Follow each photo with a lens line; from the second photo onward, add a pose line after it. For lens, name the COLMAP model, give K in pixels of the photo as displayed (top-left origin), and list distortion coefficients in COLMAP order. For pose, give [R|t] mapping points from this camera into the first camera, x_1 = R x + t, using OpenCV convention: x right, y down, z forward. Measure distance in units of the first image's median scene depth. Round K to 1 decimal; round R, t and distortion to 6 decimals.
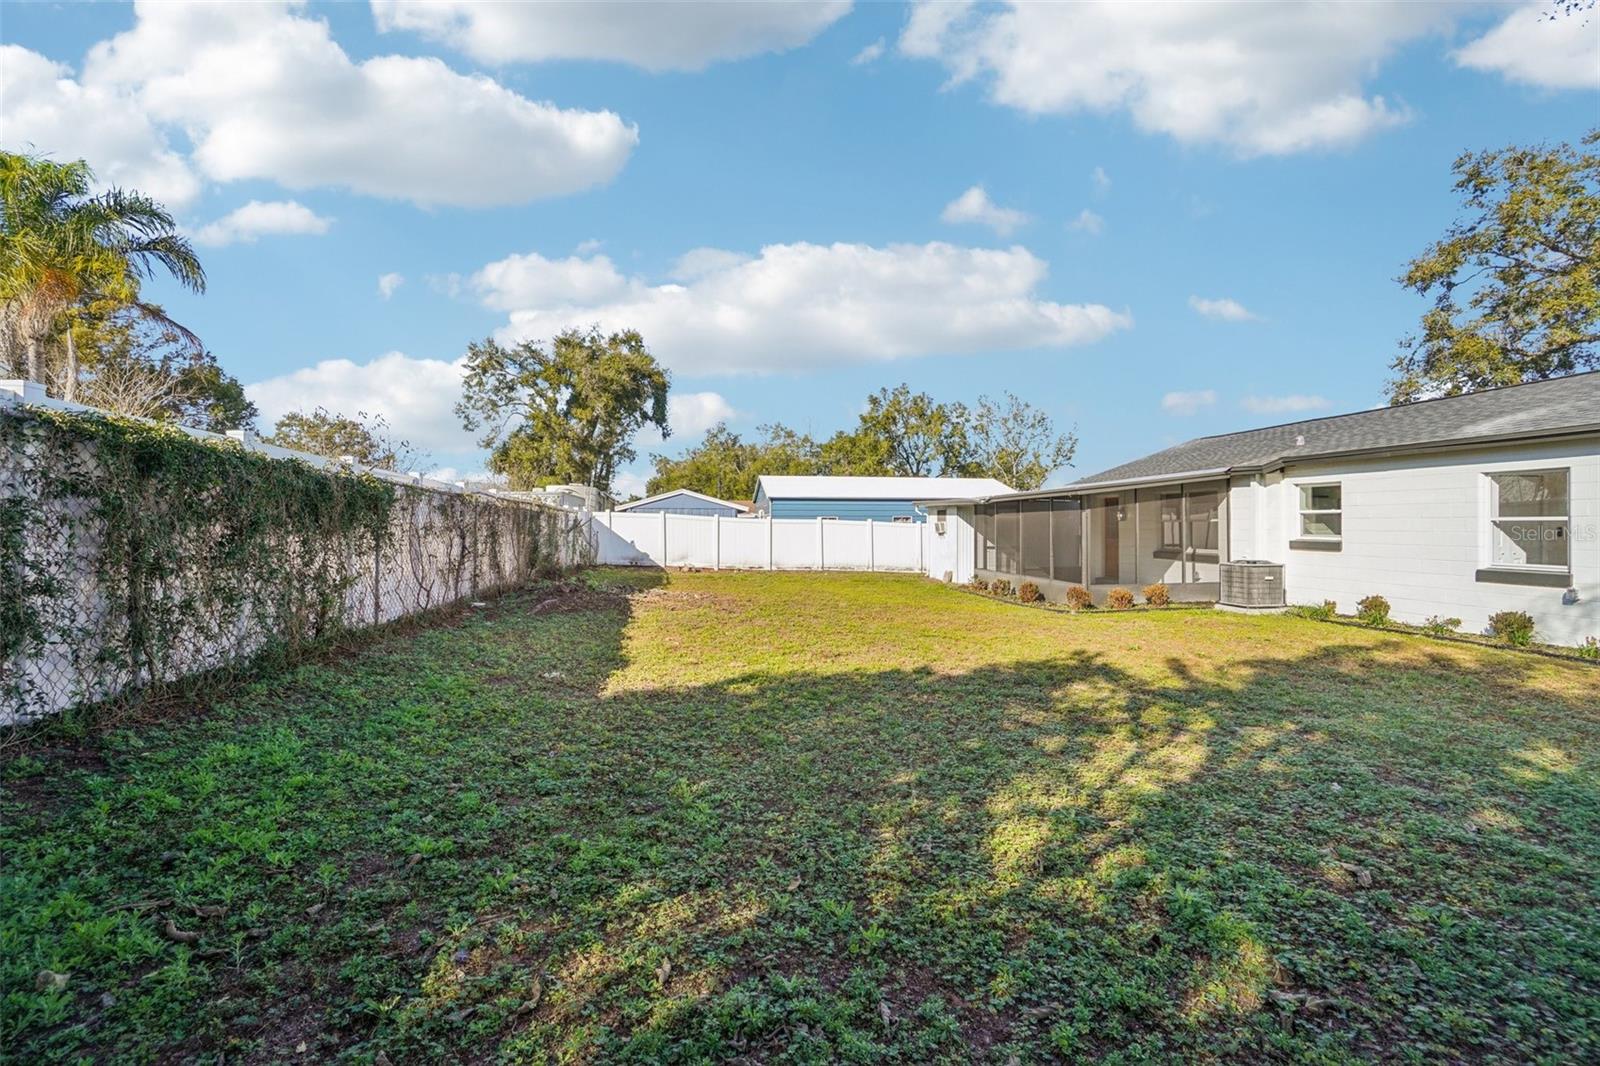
lens RADIAL K [[715.6, 0, 793.3], [0, 715.6, 527.3], [0, 0, 1]] dist [-0.058635, 0.022831]
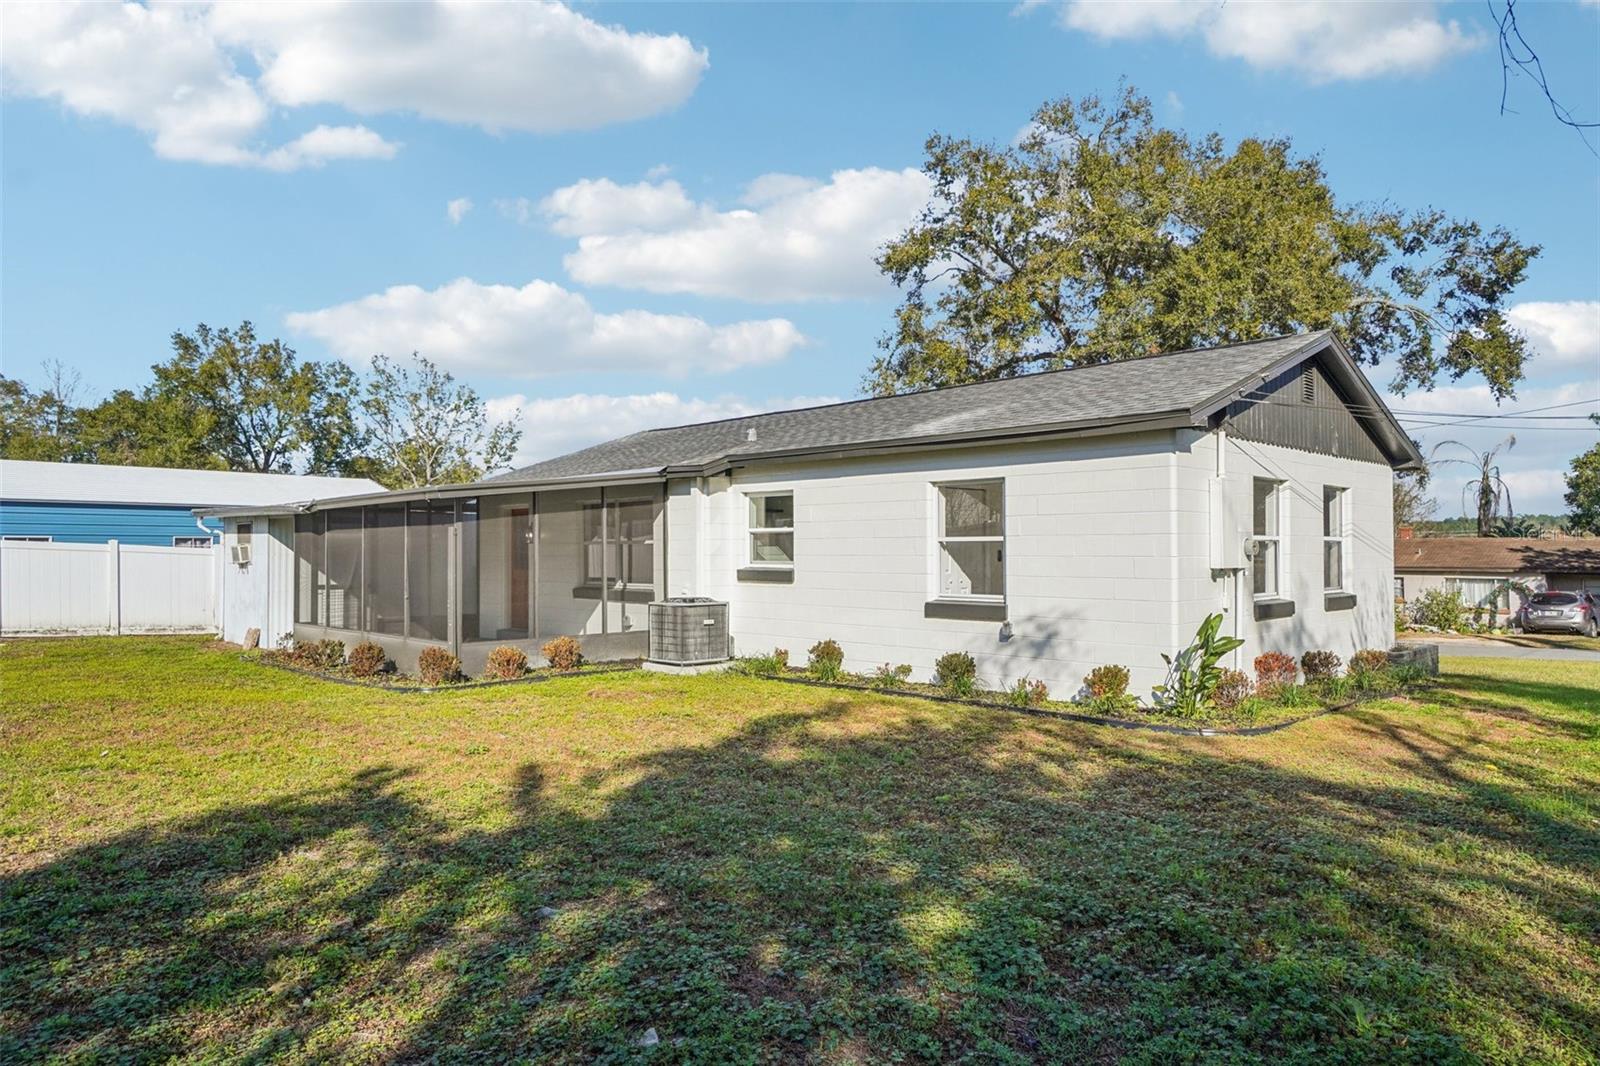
lens RADIAL K [[1007.7, 0, 796.0], [0, 1007.7, 544.2], [0, 0, 1]] dist [0.006675, 0.000893]
pose [[0.810377, 0.006038, 0.585878, 0.134131], [0.002467, 0.999903, -0.013717, 0.006829], [-0.585904, 0.012562, 0.810283, 0.102584]]
